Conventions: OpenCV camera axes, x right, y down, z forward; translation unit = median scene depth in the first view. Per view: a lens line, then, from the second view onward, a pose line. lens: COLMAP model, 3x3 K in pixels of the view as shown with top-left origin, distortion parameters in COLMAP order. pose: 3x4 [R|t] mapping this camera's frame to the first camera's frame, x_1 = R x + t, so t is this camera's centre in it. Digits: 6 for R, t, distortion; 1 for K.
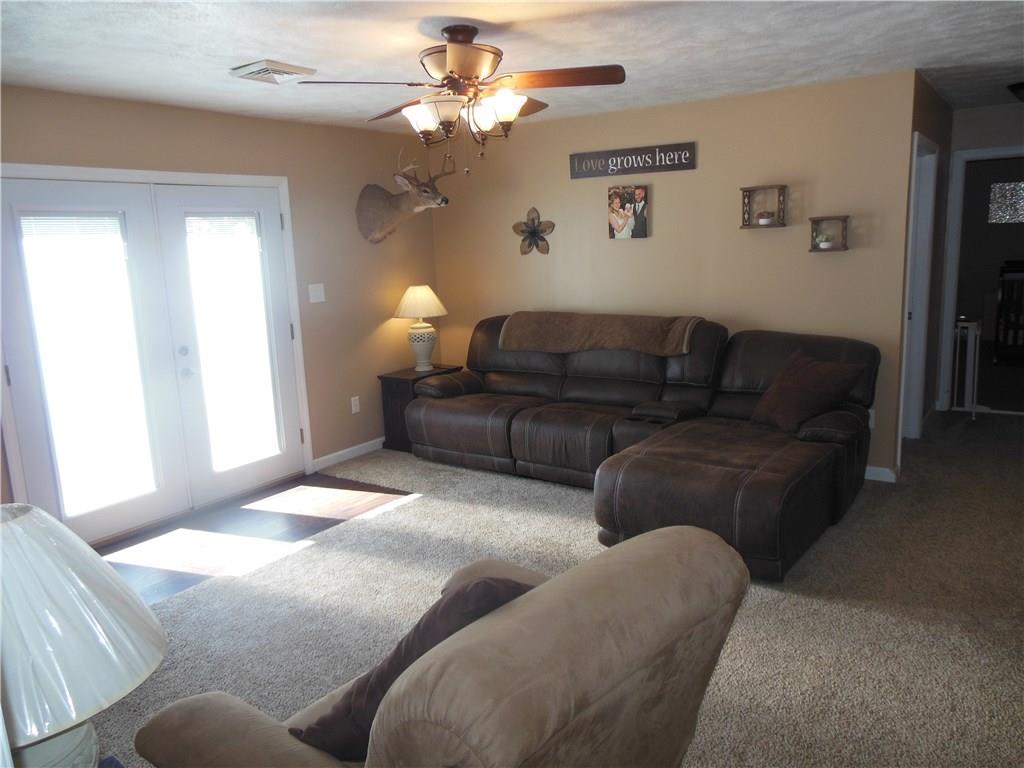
lens RADIAL K [[785.2, 0, 512.0], [0, 785.2, 384.0], [0, 0, 1]] dist [-0.099092, 0.212652]
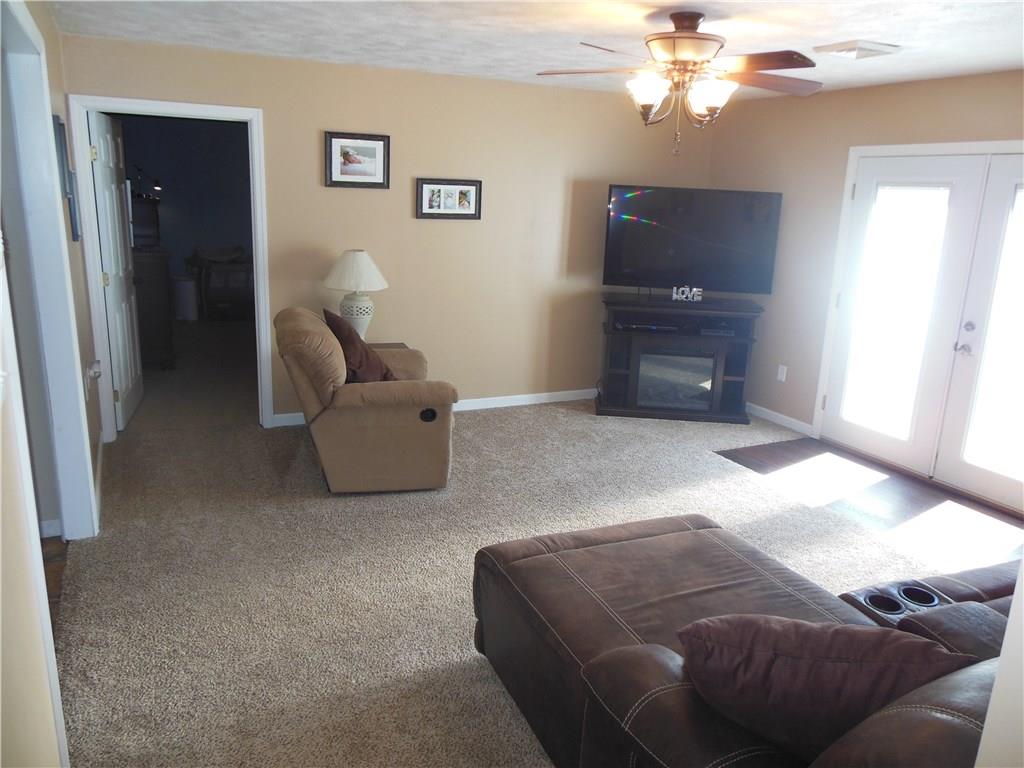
lens RADIAL K [[785.2, 0, 512.0], [0, 785.2, 384.0], [0, 0, 1]] dist [-0.099092, 0.212652]
pose [[-0.492653, 0.233403, -0.838341, 0.716725], [-0.183164, 0.913968, 0.362096, -0.230314], [0.850731, 0.331941, -0.407518, 0.951809]]
